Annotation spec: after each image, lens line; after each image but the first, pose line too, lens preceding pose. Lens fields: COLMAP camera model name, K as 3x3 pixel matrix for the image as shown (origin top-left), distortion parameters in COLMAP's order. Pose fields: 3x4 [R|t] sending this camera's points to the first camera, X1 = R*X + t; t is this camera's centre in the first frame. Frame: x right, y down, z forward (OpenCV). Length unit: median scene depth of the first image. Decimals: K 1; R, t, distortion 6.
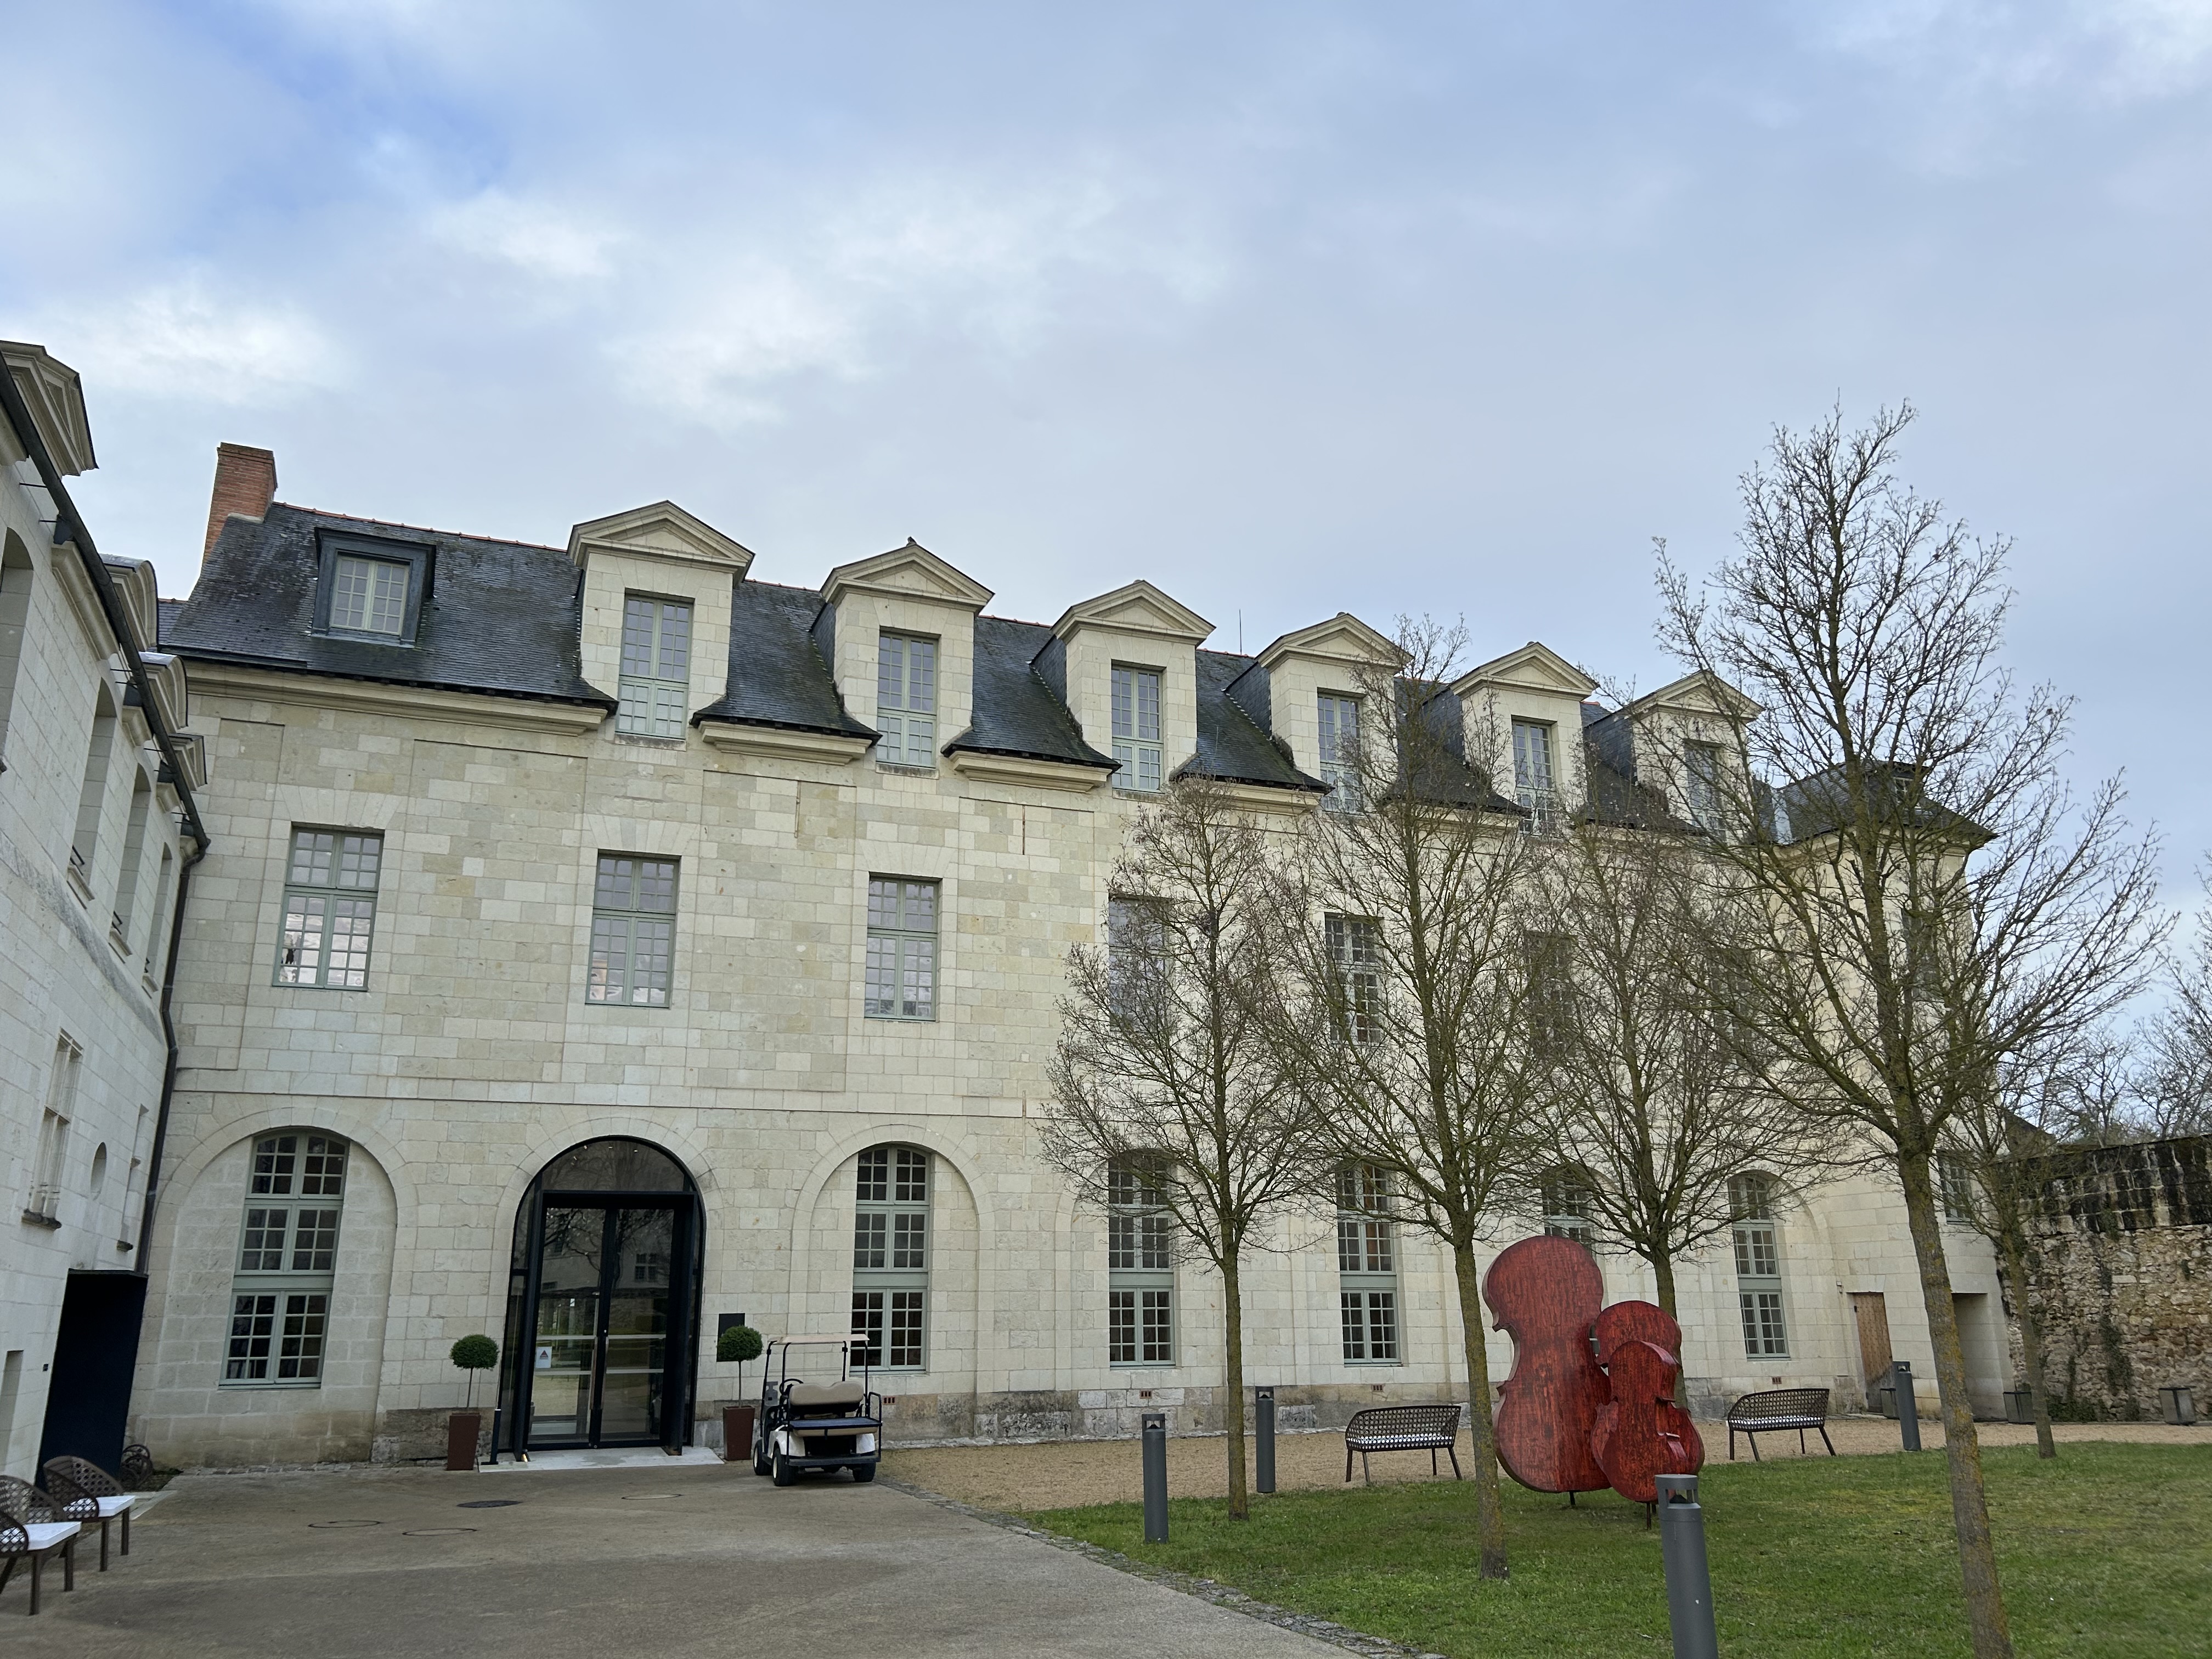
lens RADIAL K [[1660.8, 0, 1097.7], [0, 1660.8, 832.5], [0, 0, 1]] dist [0.044436, -0.017522]
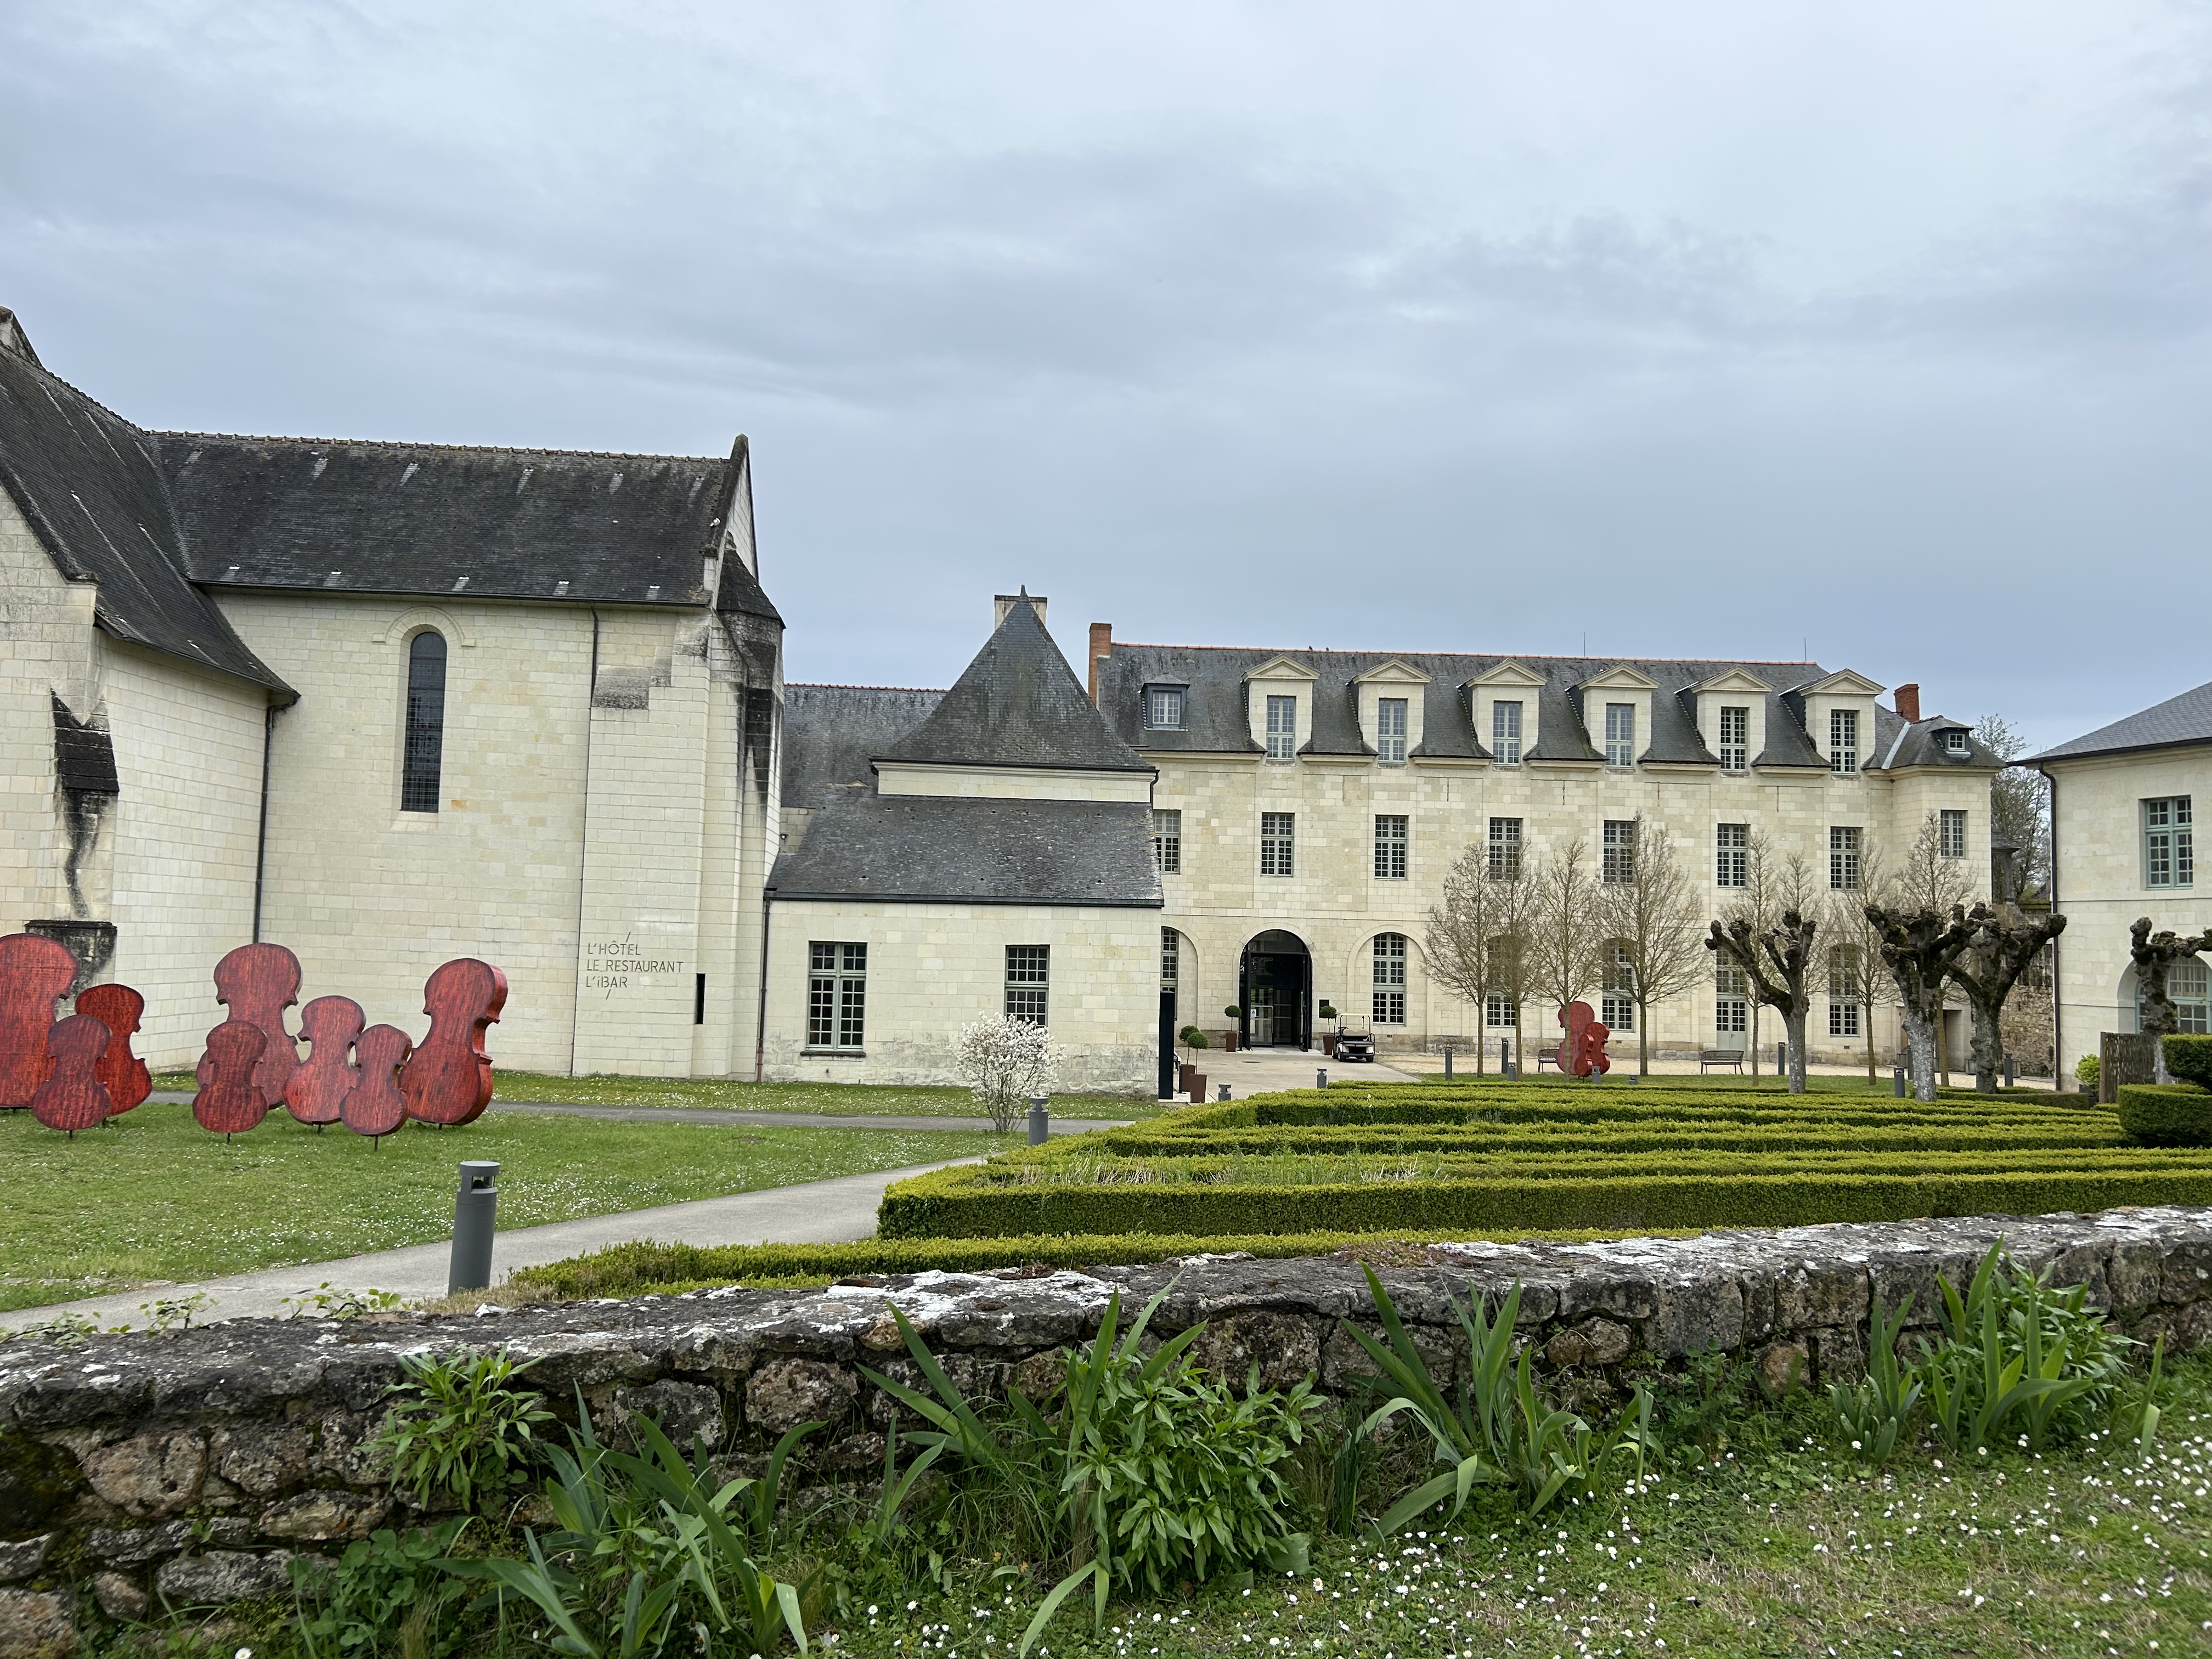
lens RADIAL K [[1660.8, 0, 1082.9], [0, 1660.8, 831.7], [0, 0, 1]] dist [0.044436, -0.017522]
pose [[0.939688, 0.007884, -0.341942, 0.274245], [0.063926, 0.978069, 0.198226, -0.447006], [0.336006, -0.208130, 0.918576, -1.276941]]
